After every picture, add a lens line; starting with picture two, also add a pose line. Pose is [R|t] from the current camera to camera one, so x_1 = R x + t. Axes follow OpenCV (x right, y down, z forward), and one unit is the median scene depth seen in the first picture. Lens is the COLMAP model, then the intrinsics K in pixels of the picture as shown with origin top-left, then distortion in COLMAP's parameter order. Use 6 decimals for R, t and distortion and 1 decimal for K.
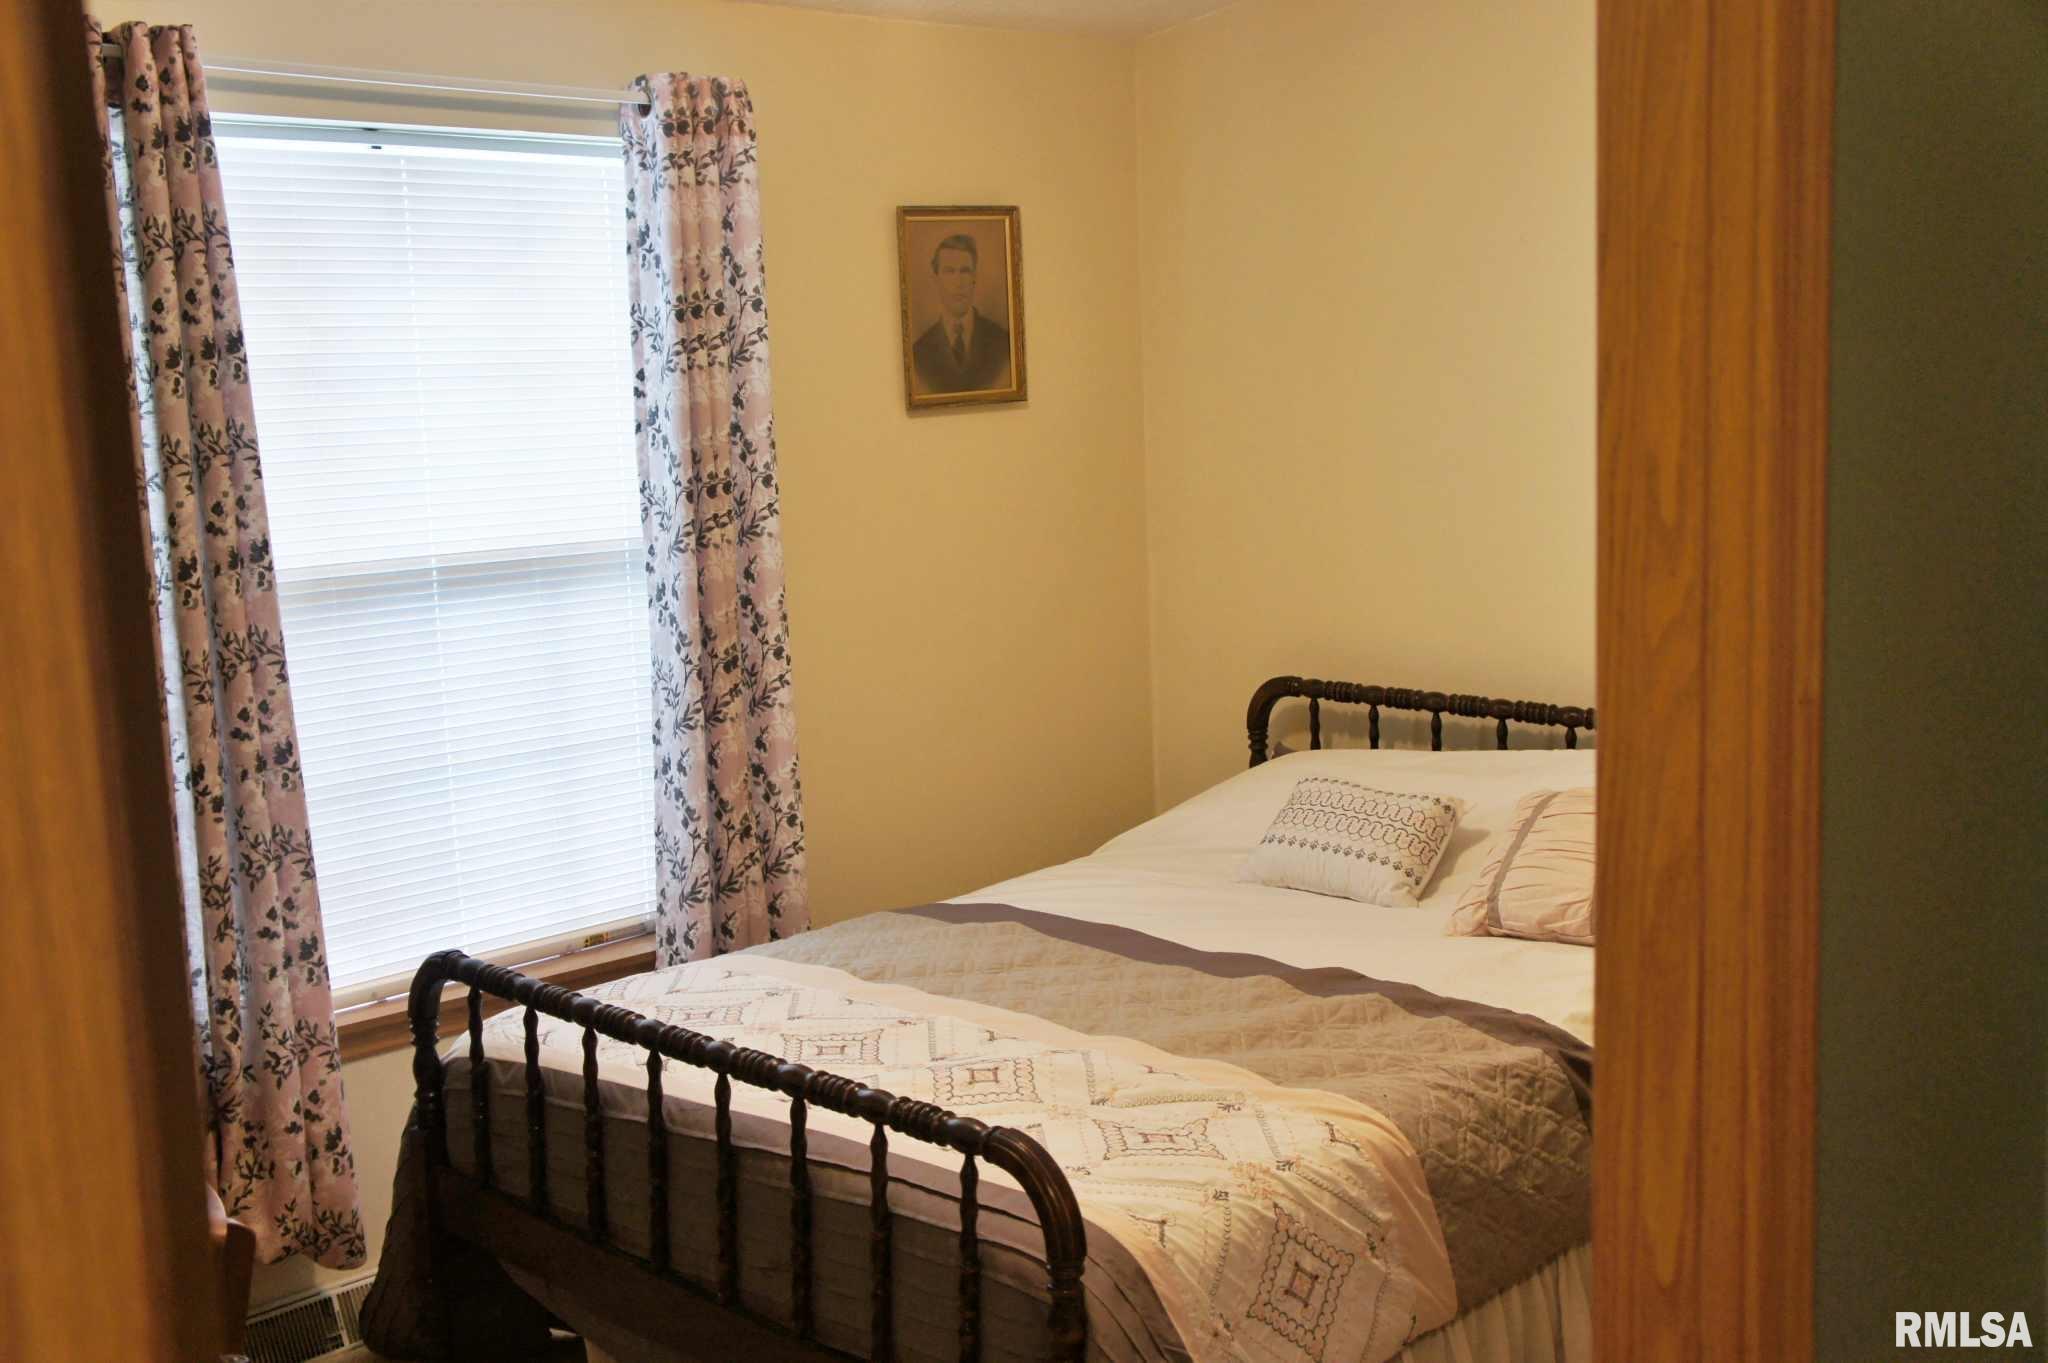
lens RADIAL K [[2251.5, 0, 1018.4], [0, 2251.5, 661.2], [0, 0, 1]] dist [-0.024994, 0.149600]
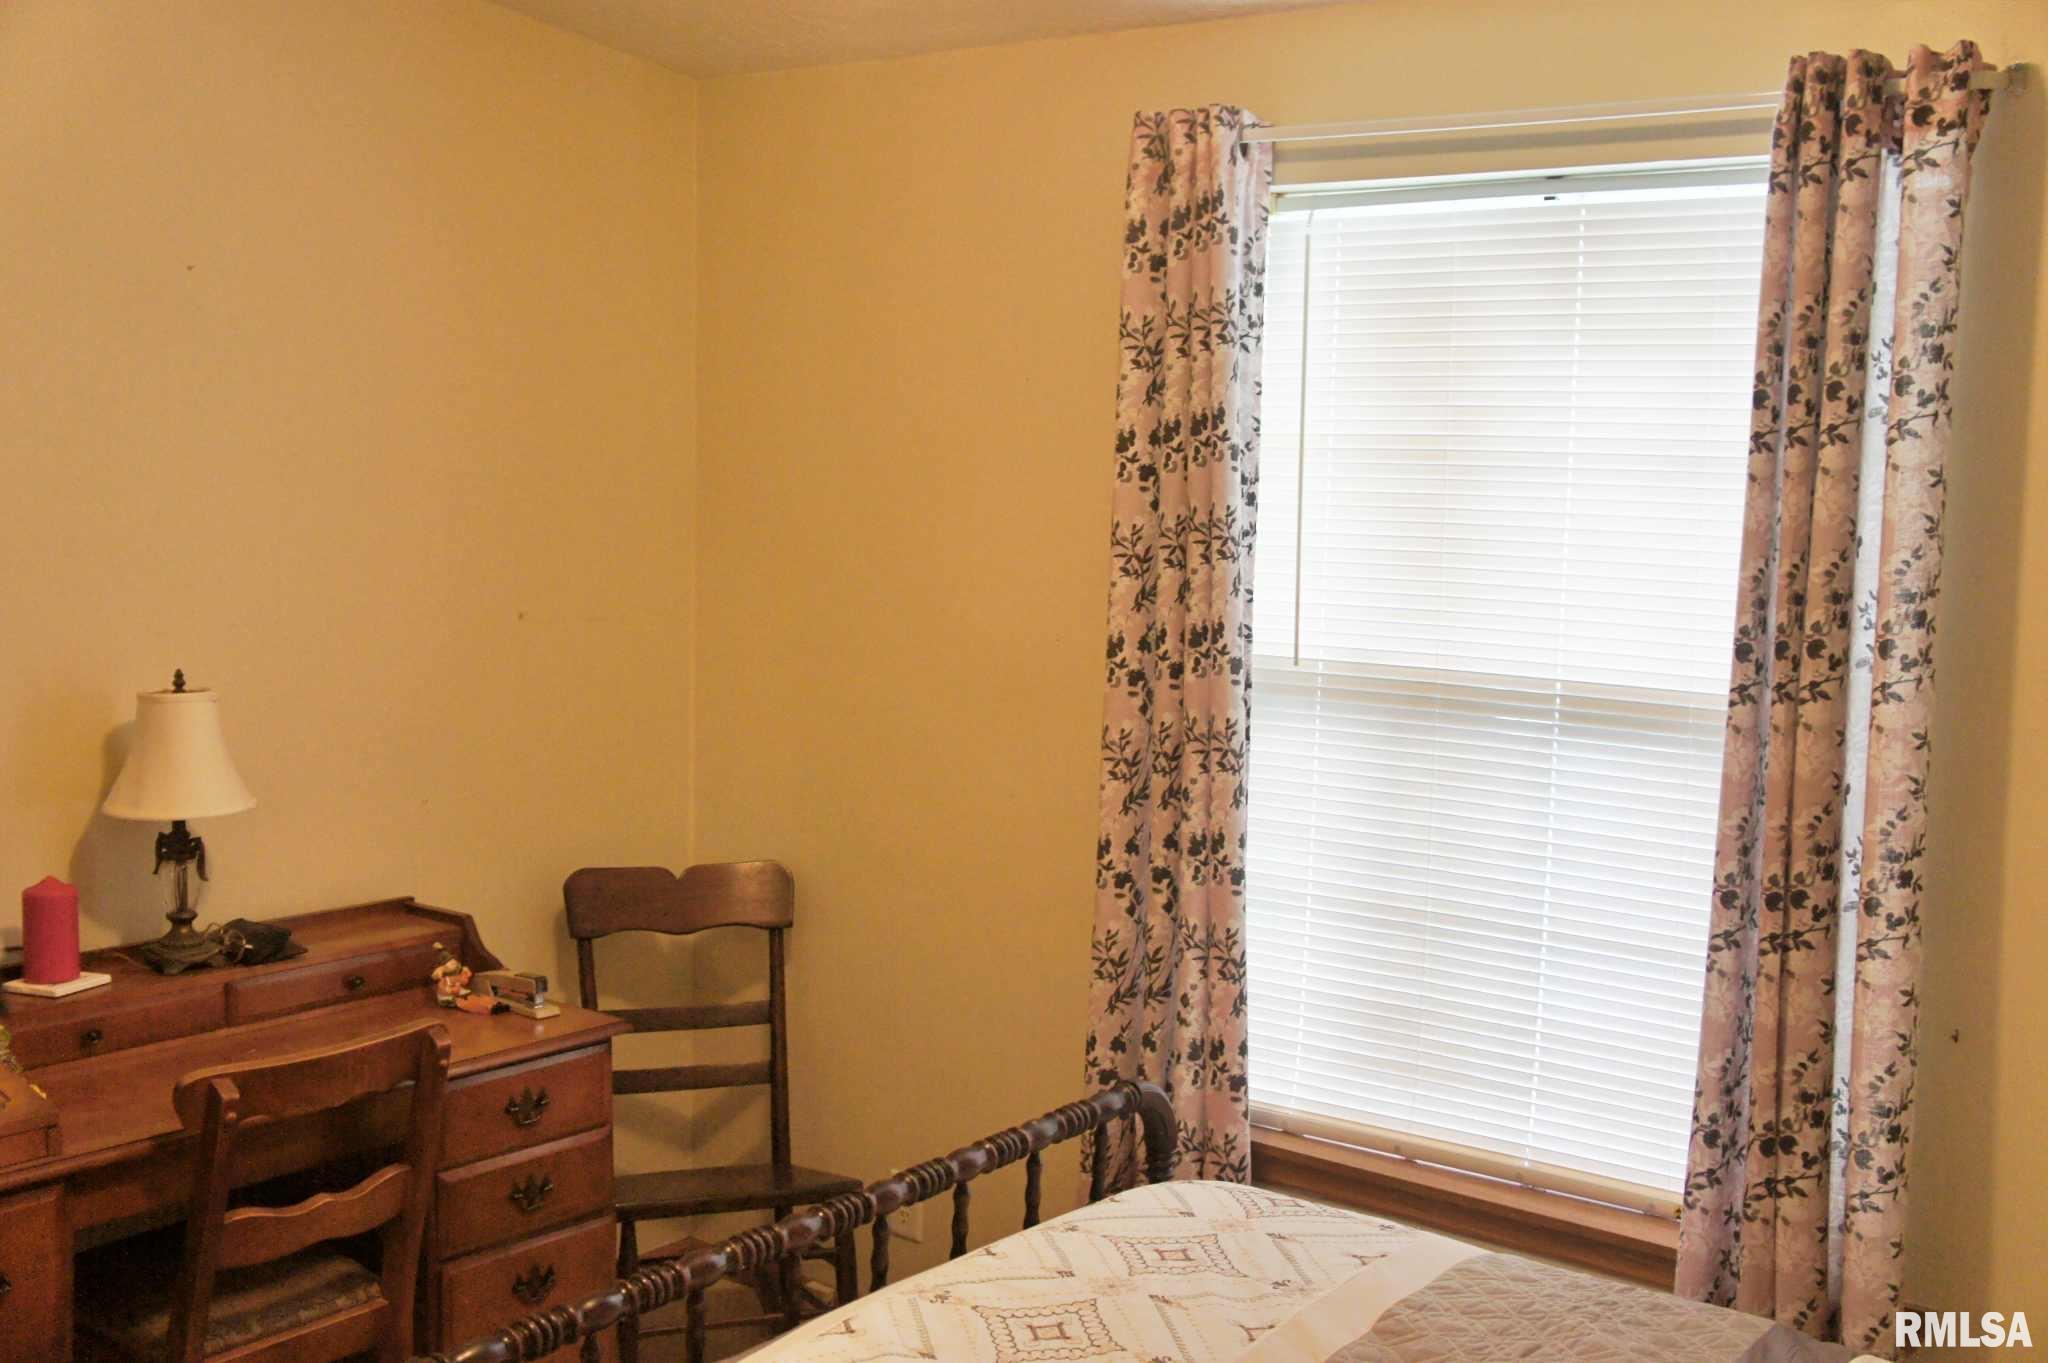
lens RADIAL K [[2251.5, 0, 1018.4], [0, 2251.5, 661.2], [0, 0, 1]] dist [-0.024994, 0.149600]
pose [[0.104955, 0.133813, -0.985433, 0.555922], [-0.150601, 0.981616, 0.117255, -0.124936], [0.983008, 0.136100, 0.123178, 0.717572]]
